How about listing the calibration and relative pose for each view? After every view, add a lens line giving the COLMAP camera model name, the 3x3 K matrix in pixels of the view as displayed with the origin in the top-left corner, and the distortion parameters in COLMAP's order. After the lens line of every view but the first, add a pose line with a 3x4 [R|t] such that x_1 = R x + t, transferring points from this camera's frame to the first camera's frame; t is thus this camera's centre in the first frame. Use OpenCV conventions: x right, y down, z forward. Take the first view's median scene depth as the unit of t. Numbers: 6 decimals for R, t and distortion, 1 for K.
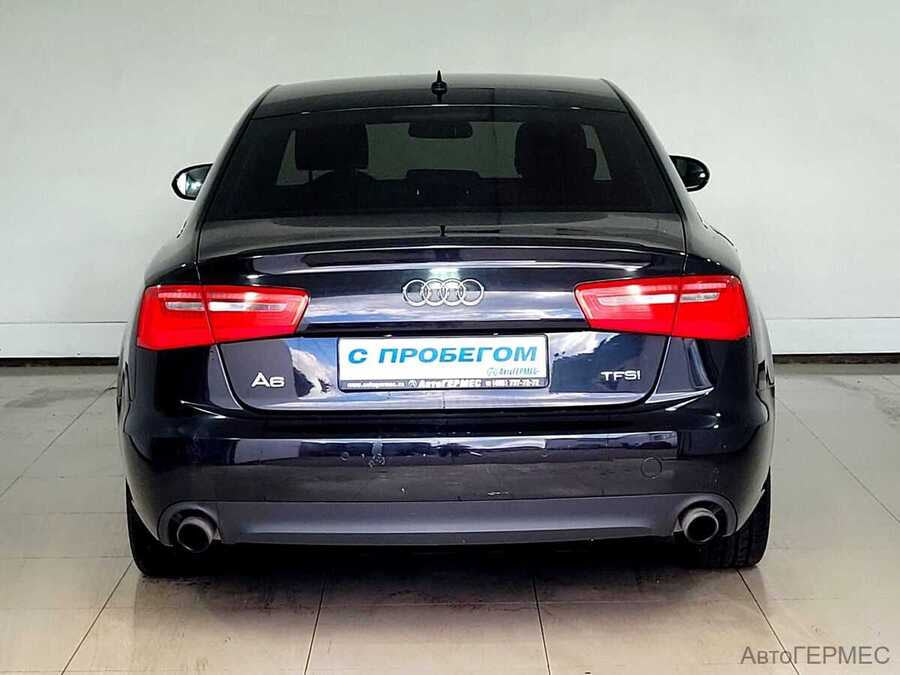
lens RADIAL K [[740.6, 0, 450.1], [0, 740.6, 341.5], [0, 0, 1]] dist [0.000483, -0.014054]
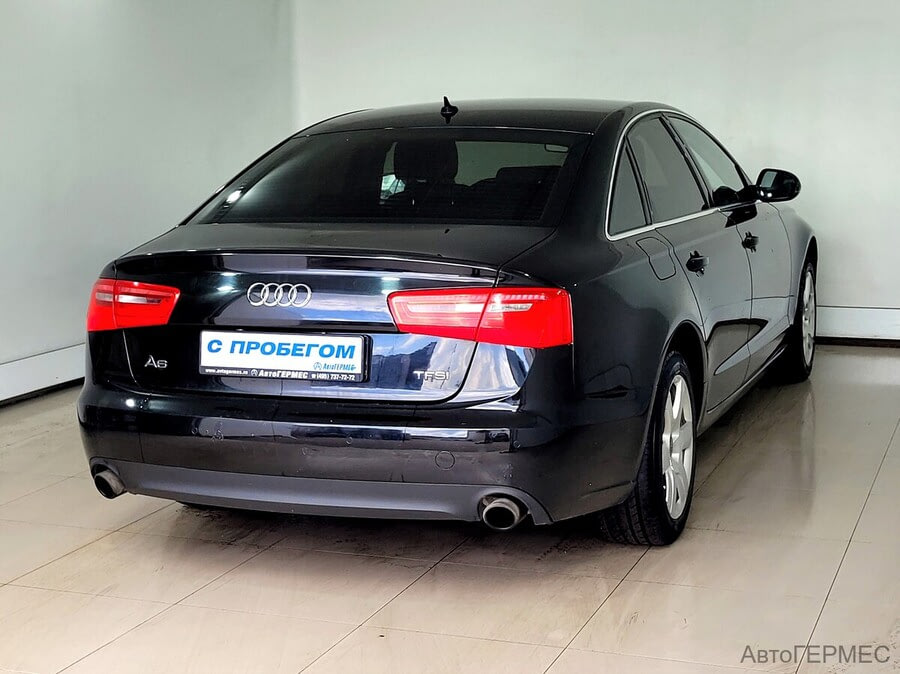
lens RADIAL K [[678.4, 0, 450.0], [0, 678.4, 331.5], [0, 0, 1]] dist [-0.029340, 0.007252]
pose [[0.992410, 0.050034, -0.112334, 0.369546], [-0.051367, 0.998639, -0.009008, -0.013065], [0.111730, 0.014710, 0.993630, -0.014187]]
